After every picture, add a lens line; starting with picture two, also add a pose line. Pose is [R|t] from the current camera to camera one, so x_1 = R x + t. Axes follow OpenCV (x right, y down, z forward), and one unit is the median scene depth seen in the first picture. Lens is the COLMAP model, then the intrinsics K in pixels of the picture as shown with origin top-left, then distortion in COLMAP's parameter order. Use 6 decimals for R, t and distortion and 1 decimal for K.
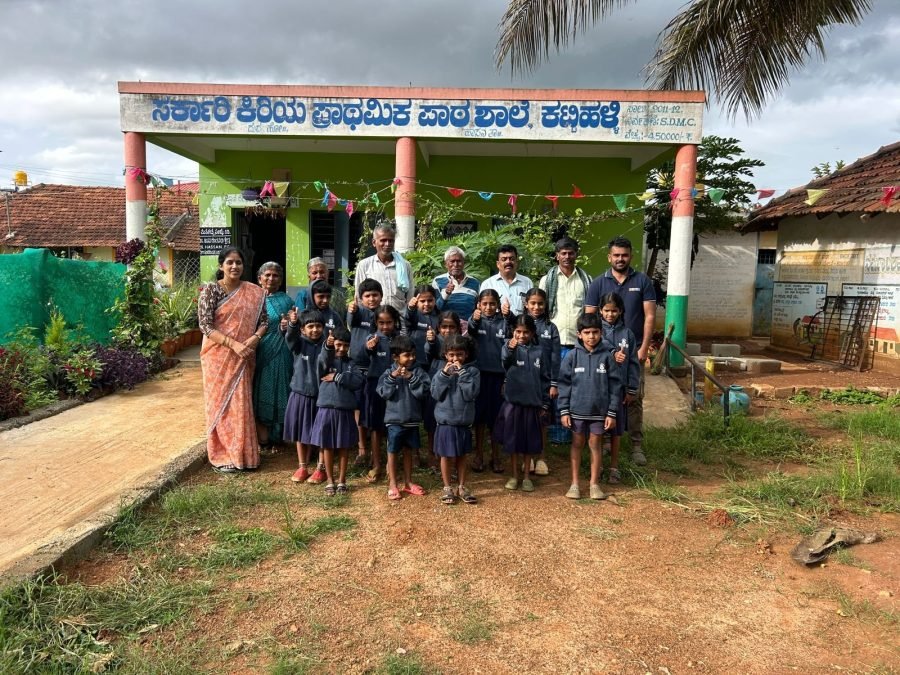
lens RADIAL K [[675.7, 0, 445.7], [0, 675.7, 340.2], [0, 0, 1]] dist [0.024539, -0.030602]
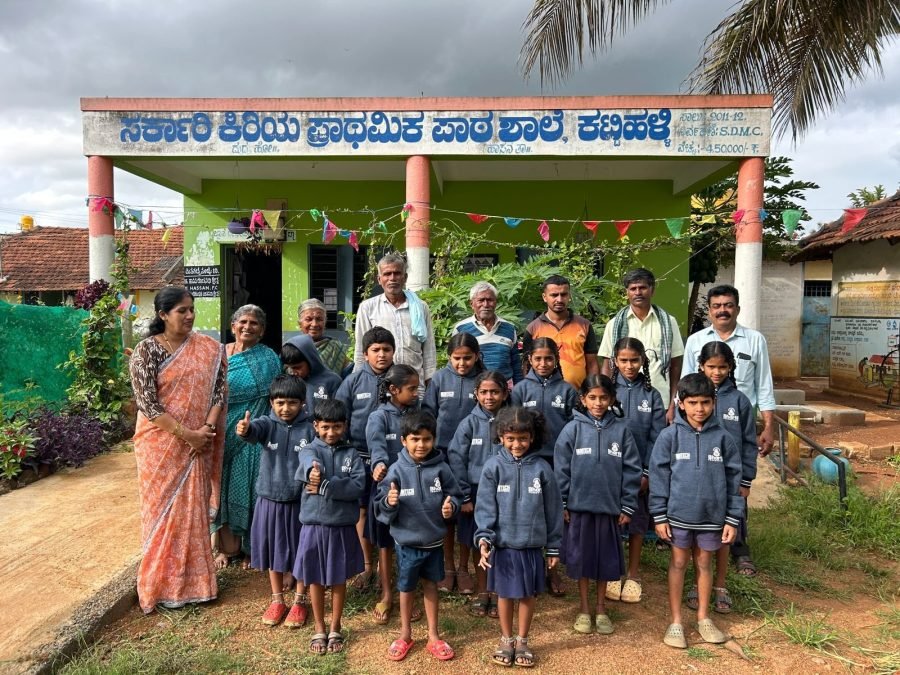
lens RADIAL K [[675.7, 0, 449.5], [0, 675.7, 337.4], [0, 0, 1]] dist [0.024539, -0.030602]
pose [[0.999845, -0.016082, -0.007234, -0.016800], [0.015630, 0.998152, -0.058717, -0.022381], [0.008165, 0.058595, 0.998248, 0.168987]]
